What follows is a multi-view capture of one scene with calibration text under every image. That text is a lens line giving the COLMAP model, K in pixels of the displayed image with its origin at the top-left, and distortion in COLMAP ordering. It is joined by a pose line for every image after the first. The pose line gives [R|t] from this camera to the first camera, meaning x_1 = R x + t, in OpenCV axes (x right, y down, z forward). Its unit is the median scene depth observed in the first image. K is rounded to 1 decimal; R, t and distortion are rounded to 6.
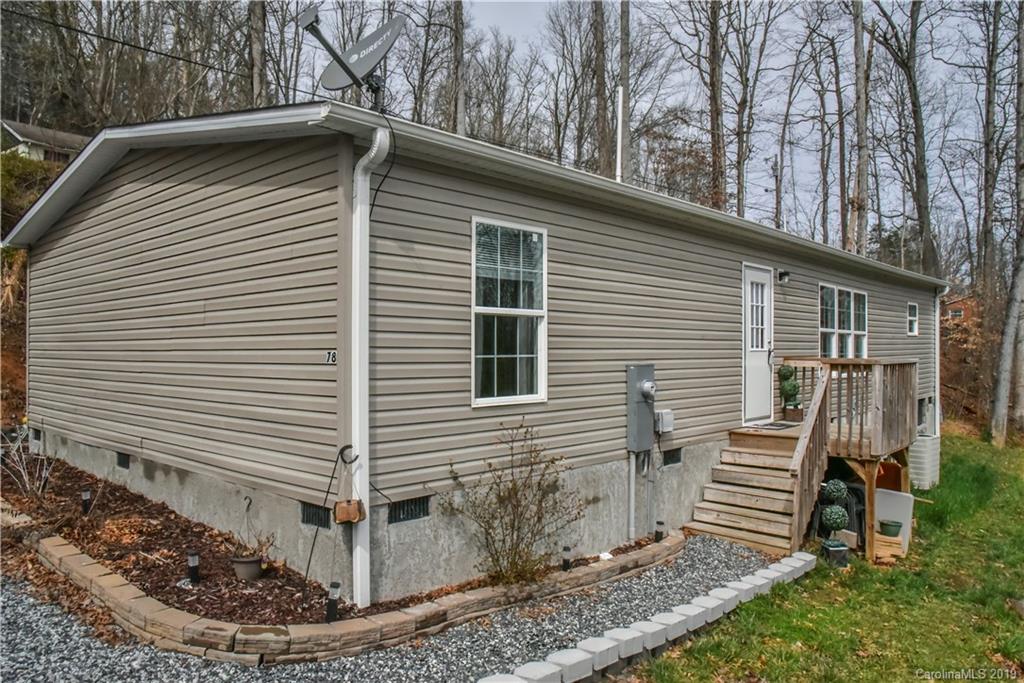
lens RADIAL K [[772.2, 0, 511.7], [0, 772.2, 349.4], [0, 0, 1]] dist [-0.107240, 0.072386]
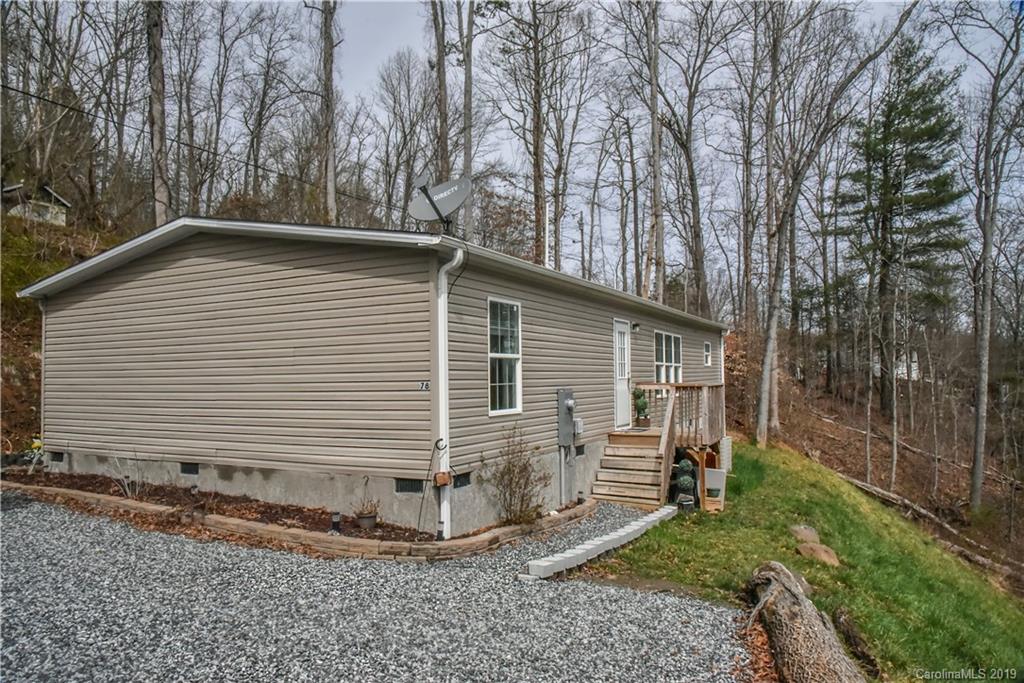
lens RADIAL K [[772.2, 0, 511.7], [0, 772.2, 349.4], [0, 0, 1]] dist [-0.107240, 0.072386]
pose [[0.960907, -0.002395, 0.276863, -0.243933], [0.013122, 0.999233, -0.036901, -0.002067], [-0.276562, 0.039092, 0.960201, -0.299365]]
